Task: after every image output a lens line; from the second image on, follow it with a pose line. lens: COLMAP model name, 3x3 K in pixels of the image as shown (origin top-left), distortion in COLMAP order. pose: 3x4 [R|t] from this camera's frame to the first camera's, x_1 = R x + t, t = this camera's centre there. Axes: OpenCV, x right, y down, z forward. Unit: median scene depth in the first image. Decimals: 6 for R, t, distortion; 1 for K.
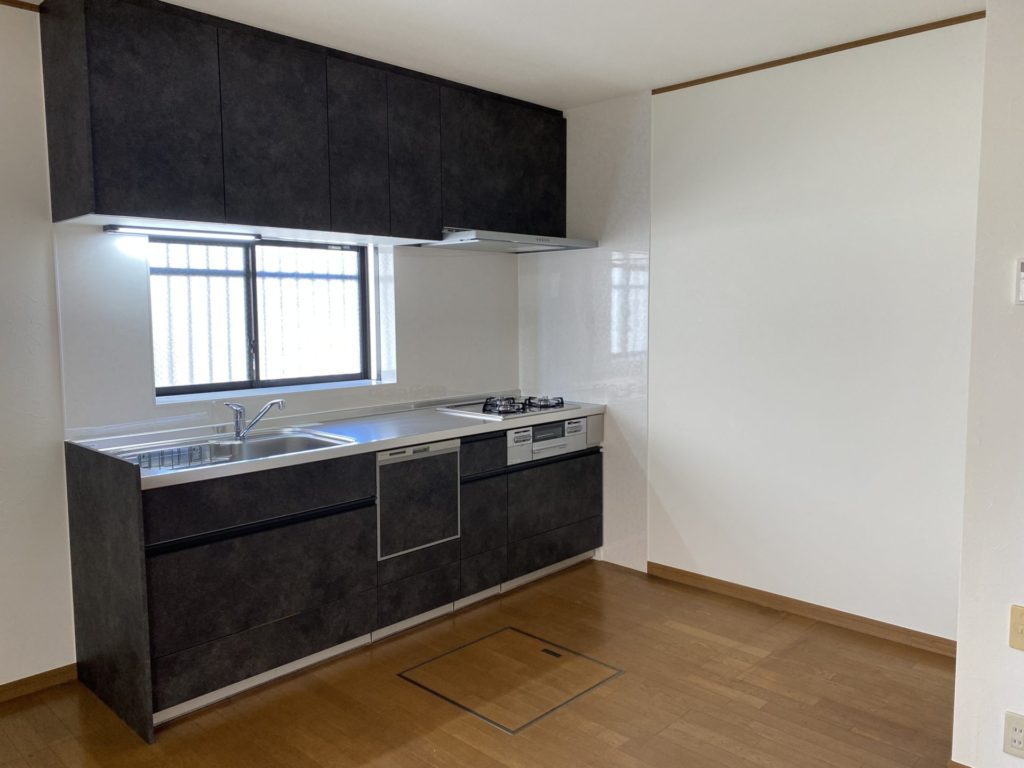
lens RADIAL K [[788.9, 0, 512.0], [0, 788.9, 384.0], [0, 0, 1]] dist [0.150352, -0.203954]
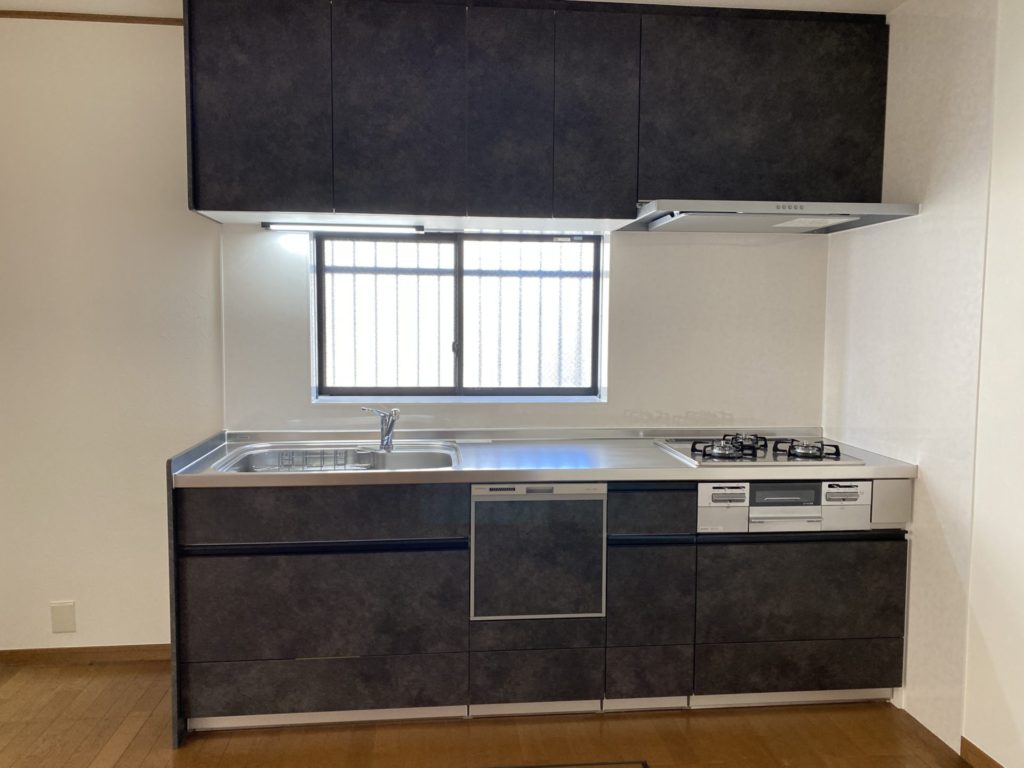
lens RADIAL K [[771.5, 0, 512.0], [0, 771.5, 384.0], [0, 0, 1]] dist [0.065880, -0.057318]
pose [[0.763193, 0.065113, -0.642882, 0.319952], [-0.075898, 0.997056, 0.010882, -0.024204], [0.641698, 0.040488, 0.765888, 0.381855]]
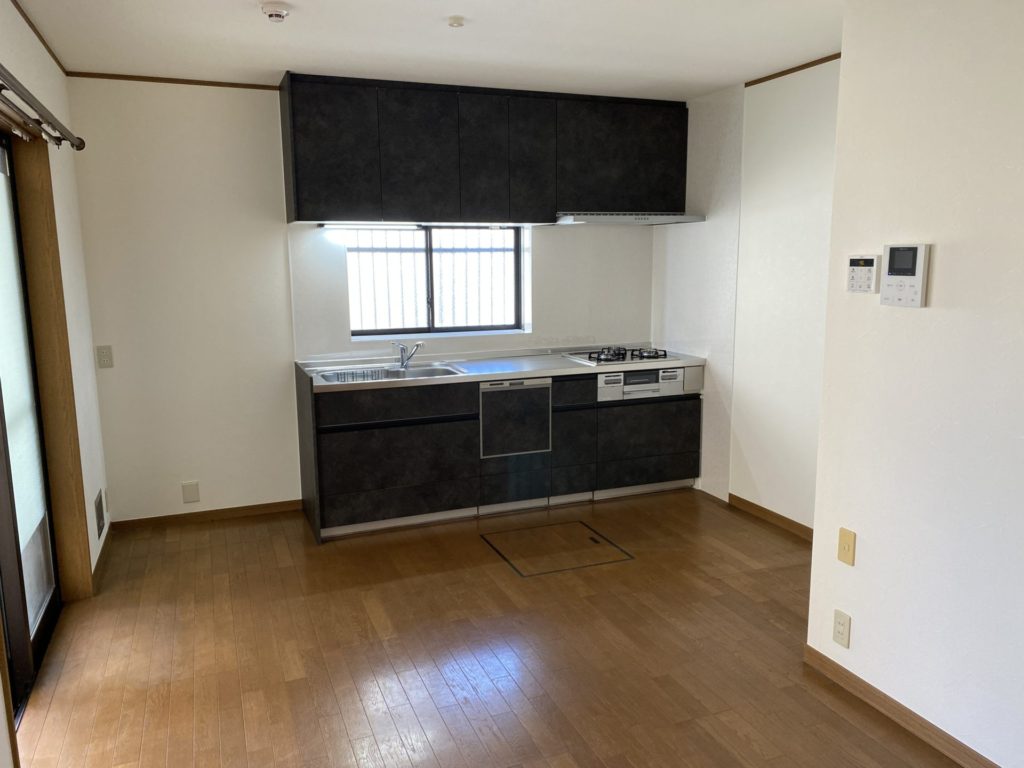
lens RADIAL K [[782.6, 0, 512.0], [0, 782.6, 384.0], [0, 0, 1]] dist [0.267330, -0.578986]
pose [[0.910624, 0.066562, -0.407839, 0.404719], [-0.037756, 0.996216, 0.078289, -0.019806], [0.411507, -0.055894, 0.909691, -0.219247]]
